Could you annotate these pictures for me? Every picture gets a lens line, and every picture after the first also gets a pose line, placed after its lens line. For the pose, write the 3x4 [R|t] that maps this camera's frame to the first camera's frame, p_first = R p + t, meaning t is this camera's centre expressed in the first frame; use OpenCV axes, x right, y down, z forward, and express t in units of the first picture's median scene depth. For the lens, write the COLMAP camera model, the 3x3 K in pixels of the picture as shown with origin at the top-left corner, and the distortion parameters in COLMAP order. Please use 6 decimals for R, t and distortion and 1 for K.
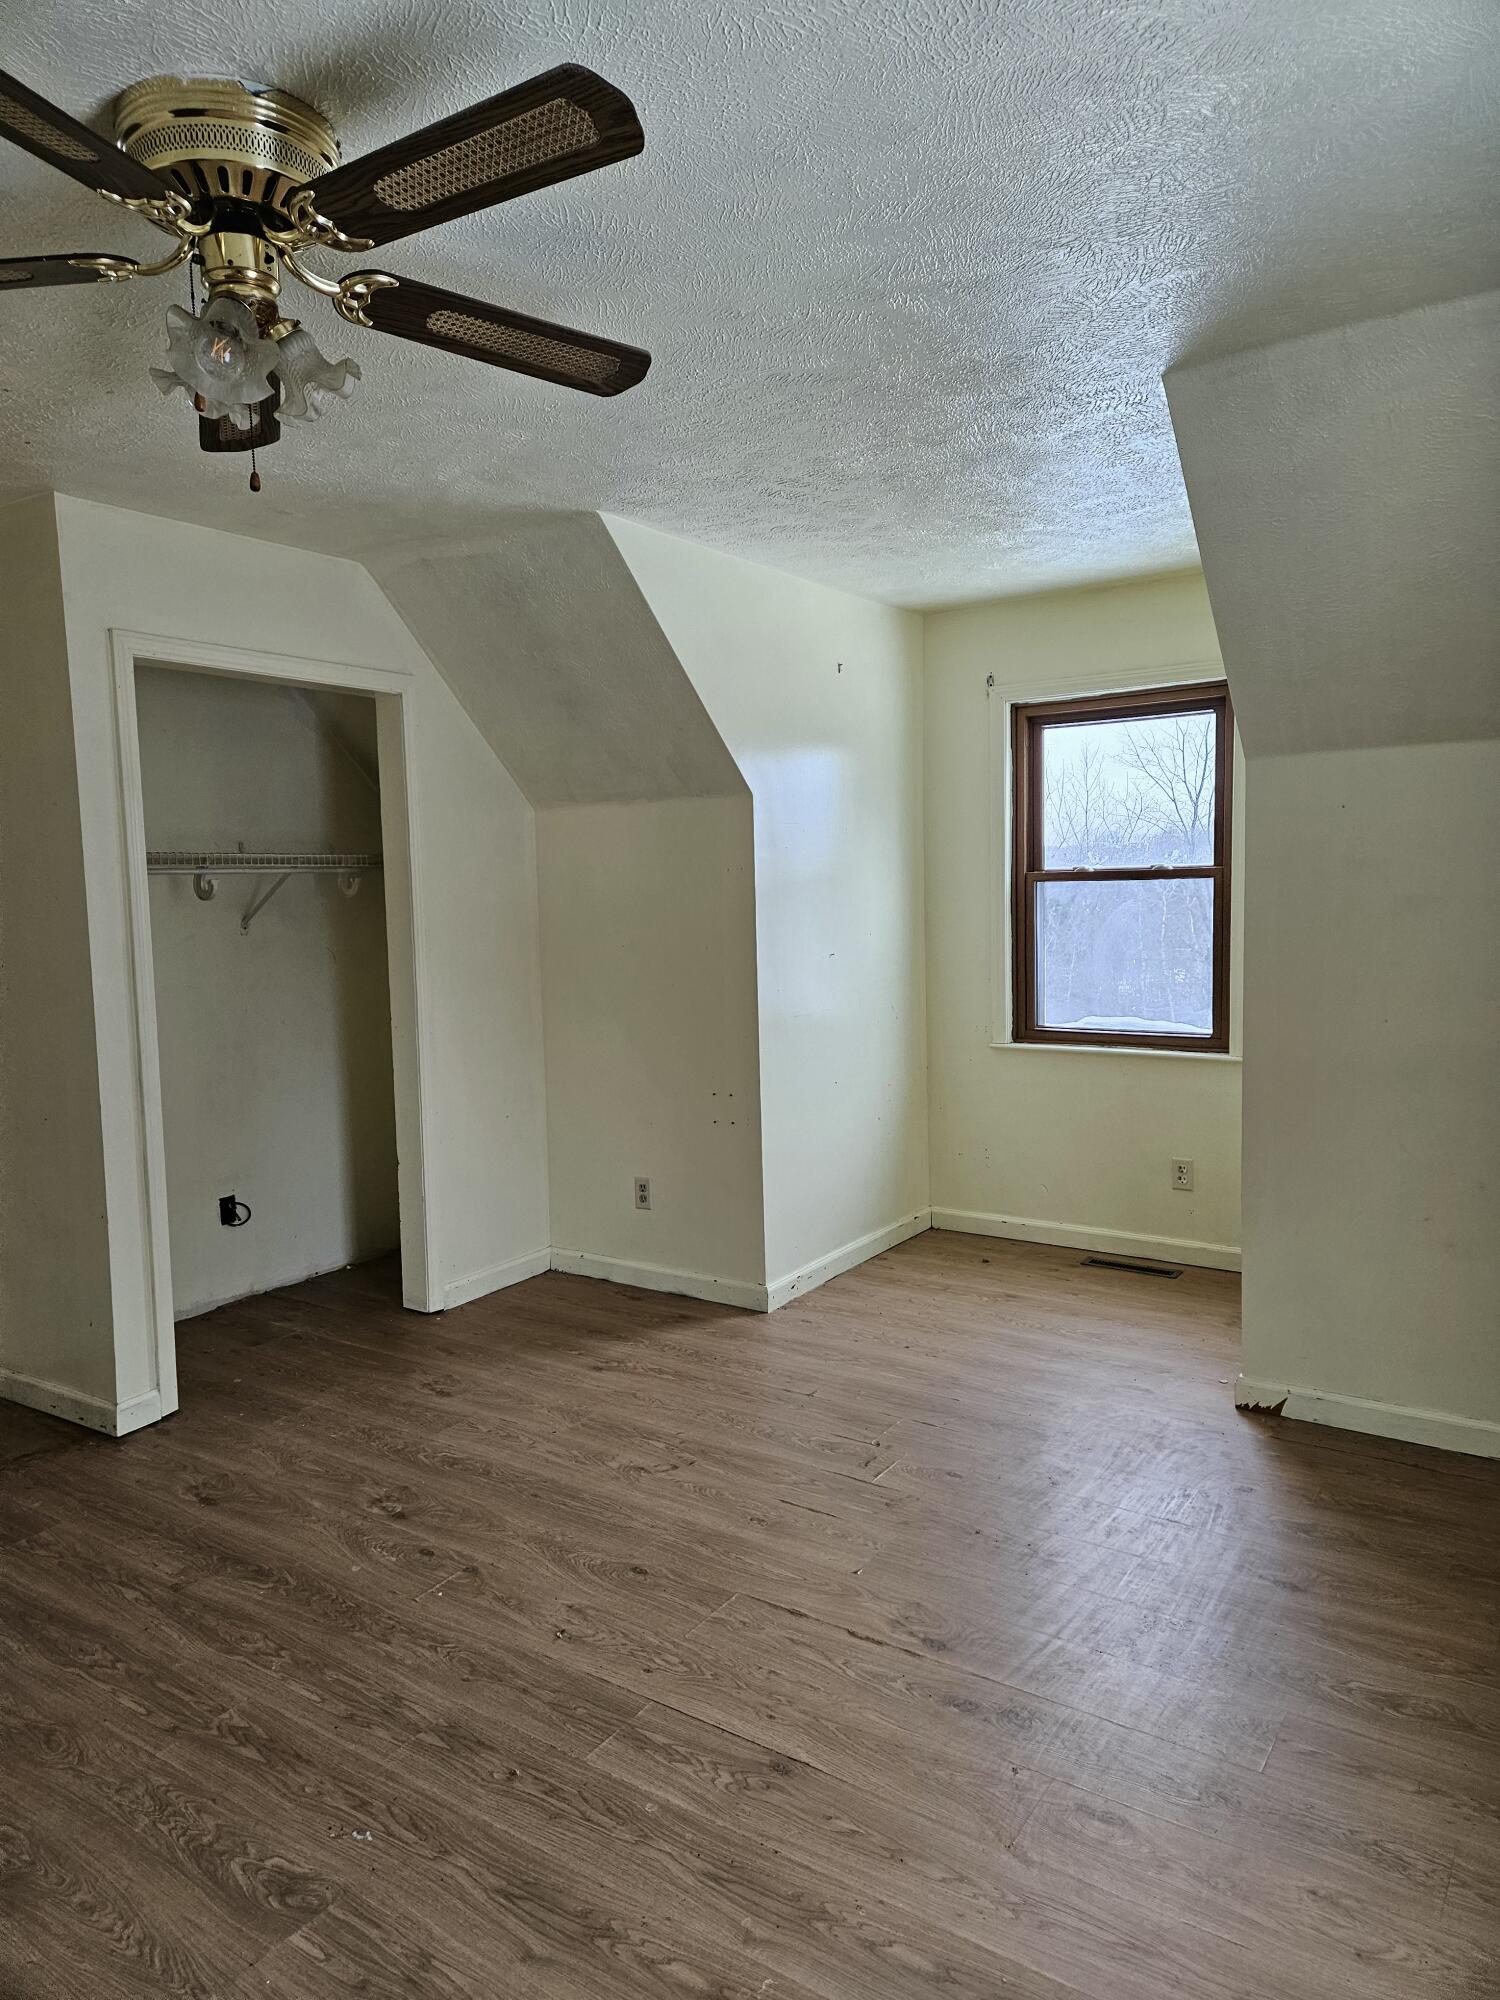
lens RADIAL K [[1329.7, 0, 748.0], [0, 1329.7, 1007.7], [0, 0, 1]] dist [0.082265, -0.059561]
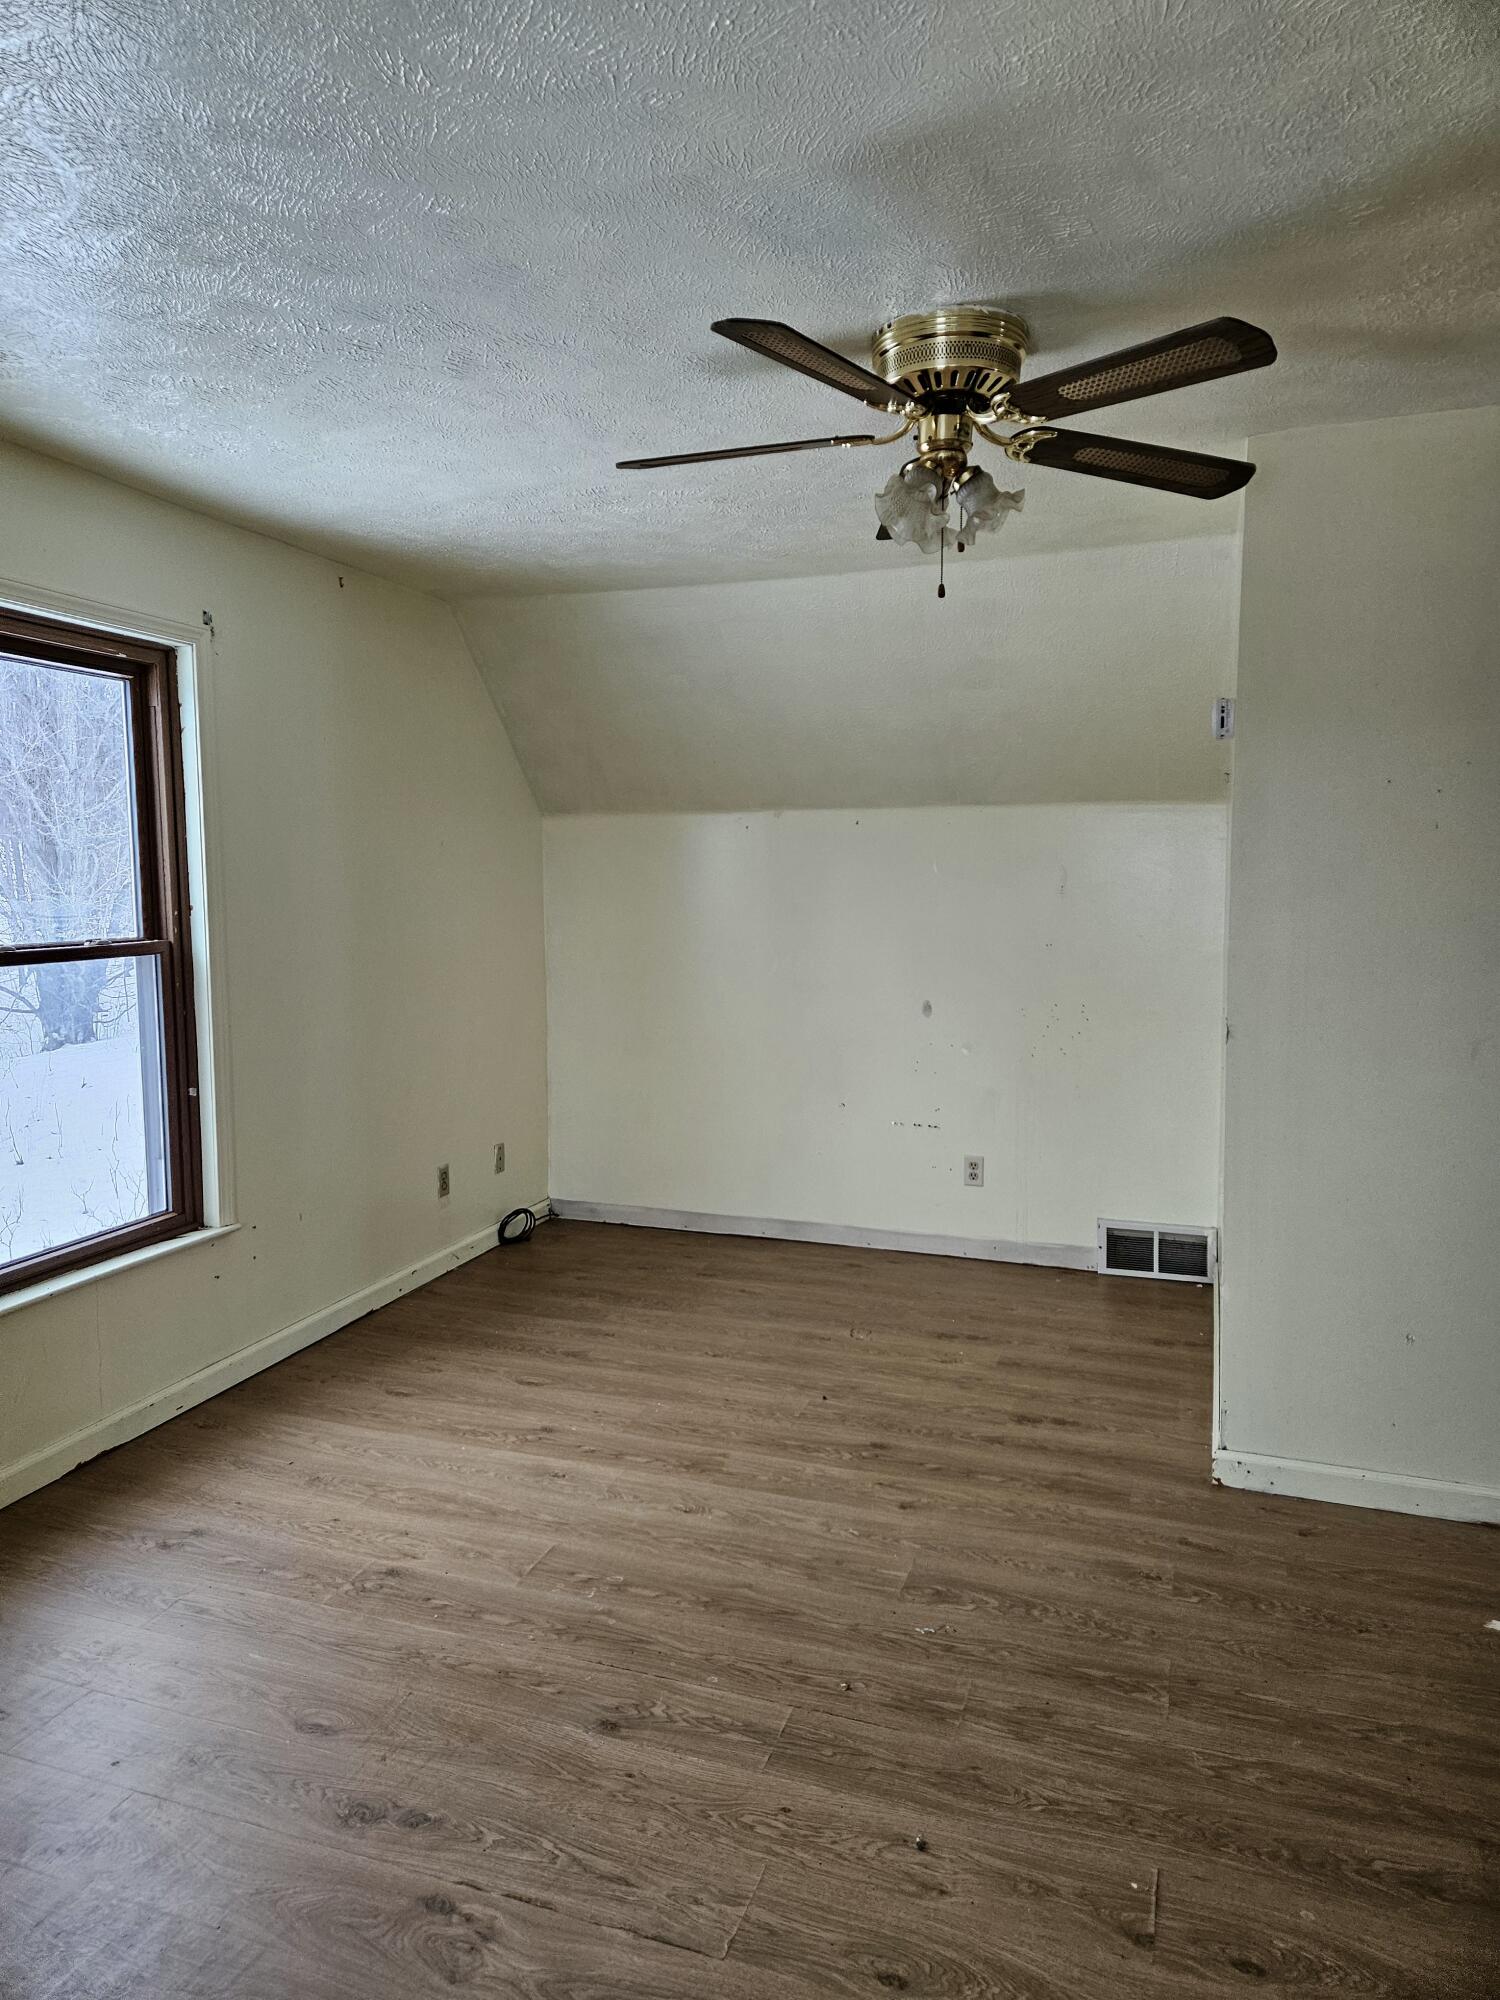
lens RADIAL K [[1329.7, 0, 748.0], [0, 1329.7, 1007.7], [0, 0, 1]] dist [0.082265, -0.059561]
pose [[-0.966282, 0.056199, -0.251280, 0.144849], [0.007394, 0.981545, 0.191090, -0.186025], [0.257382, 0.182788, -0.948864, 1.812240]]
